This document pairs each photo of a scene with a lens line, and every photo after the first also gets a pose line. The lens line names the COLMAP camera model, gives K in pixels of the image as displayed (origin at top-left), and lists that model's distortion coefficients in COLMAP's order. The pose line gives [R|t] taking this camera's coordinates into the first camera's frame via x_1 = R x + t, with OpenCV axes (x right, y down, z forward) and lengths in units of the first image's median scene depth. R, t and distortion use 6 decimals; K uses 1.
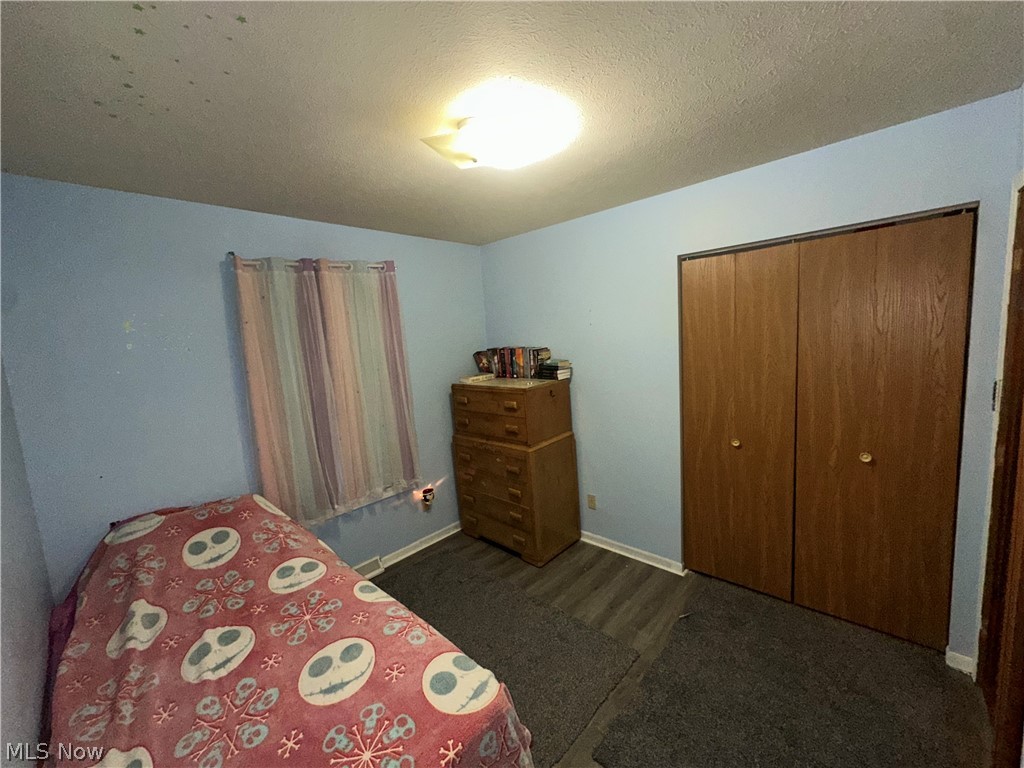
lens RADIAL K [[409.3, 0, 507.8], [0, 409.3, 388.3], [0, 0, 1]] dist [-0.002926, 0.000011]
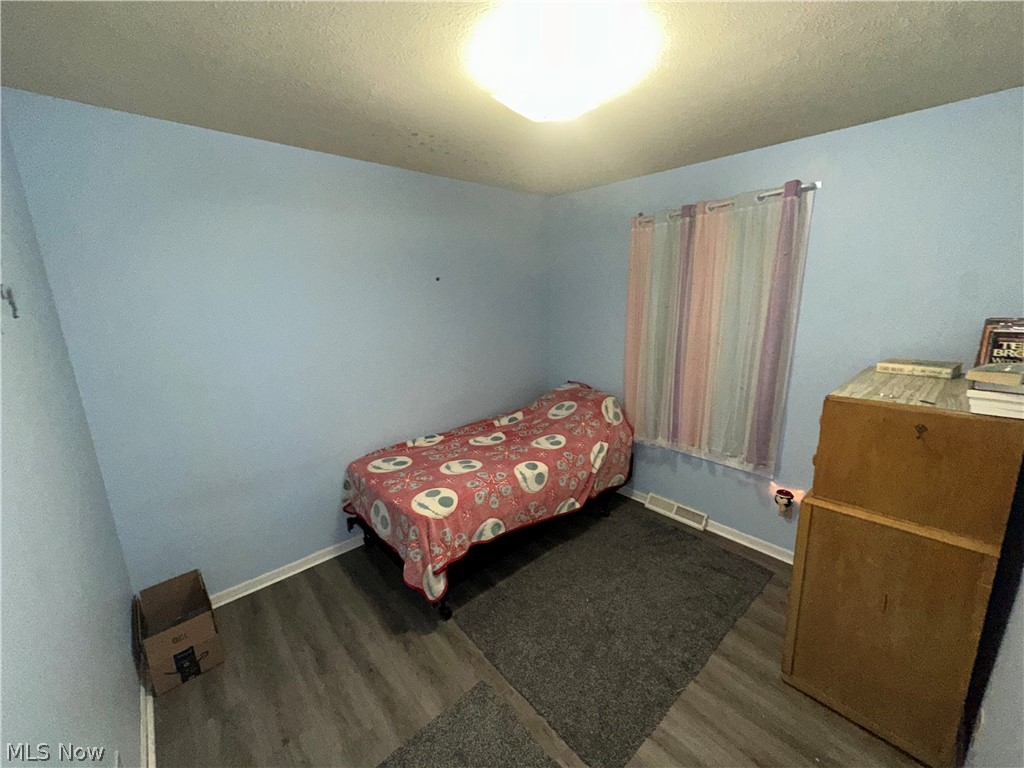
lens RADIAL K [[409.3, 0, 506.8], [0, 409.3, 383.5], [0, 0, 1]] dist [-0.002926, 0.000011]
pose [[-0.095691, 0.292330, -0.951518, 0.777558], [-0.101130, 0.948103, 0.301451, -0.177112], [0.990261, 0.125073, -0.061162, 0.767637]]
